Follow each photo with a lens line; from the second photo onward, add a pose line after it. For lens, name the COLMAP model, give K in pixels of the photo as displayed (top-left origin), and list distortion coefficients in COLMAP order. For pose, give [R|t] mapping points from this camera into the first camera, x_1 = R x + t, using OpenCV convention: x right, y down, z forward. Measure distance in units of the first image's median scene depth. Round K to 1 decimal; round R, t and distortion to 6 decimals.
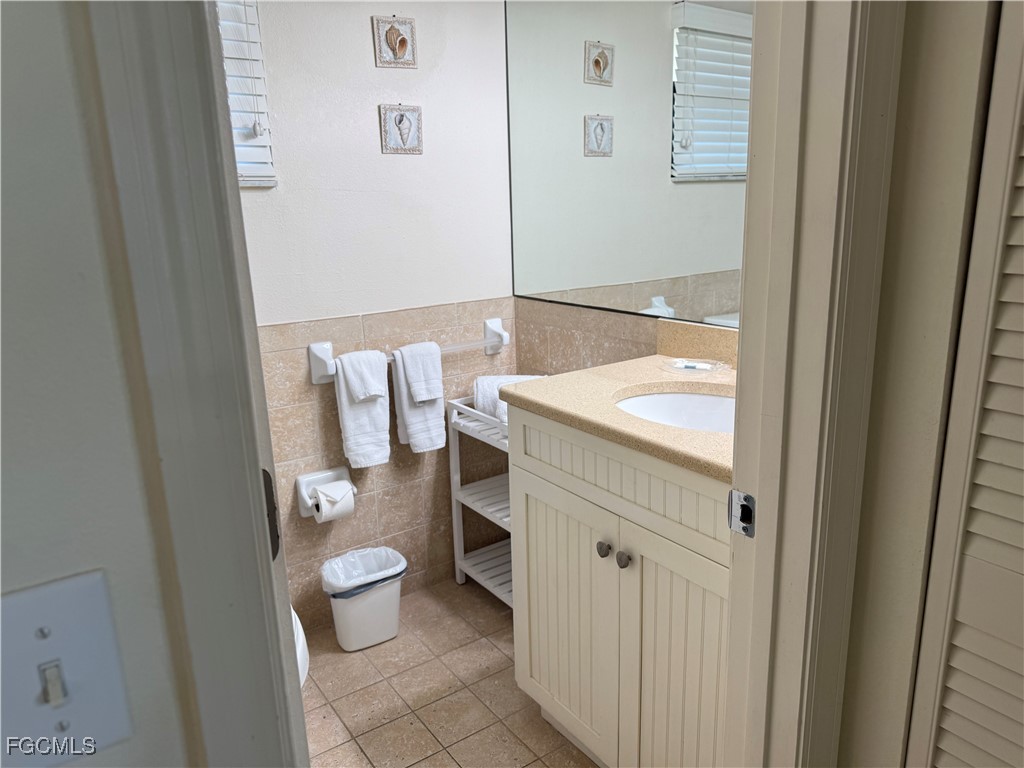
lens RADIAL K [[710.7, 0, 512.0], [0, 710.7, 384.0], [0, 0, 1]] dist [0.129758, -0.315516]
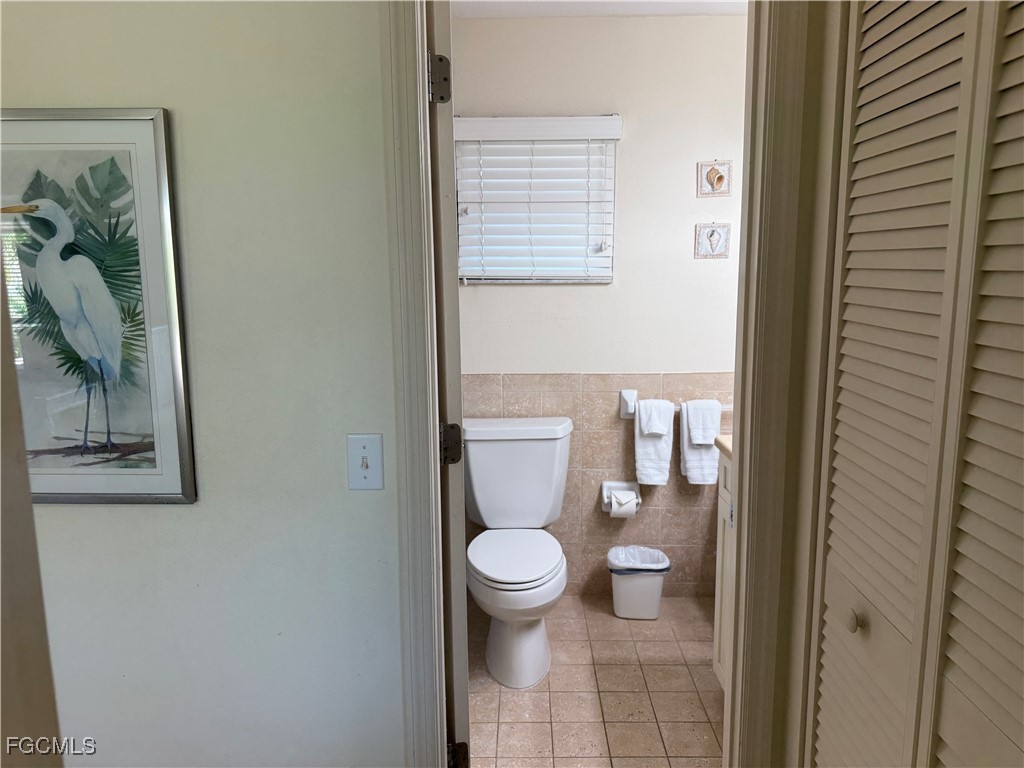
lens RADIAL K [[716.3, 0, 506.6], [0, 716.3, 391.0], [0, 0, 1]] dist [0.081928, -0.145170]
pose [[0.802997, 0.122839, -0.583187, 0.355261], [-0.161266, 0.986809, -0.014194, 0.003393], [0.573750, 0.105446, 0.812214, -0.281877]]
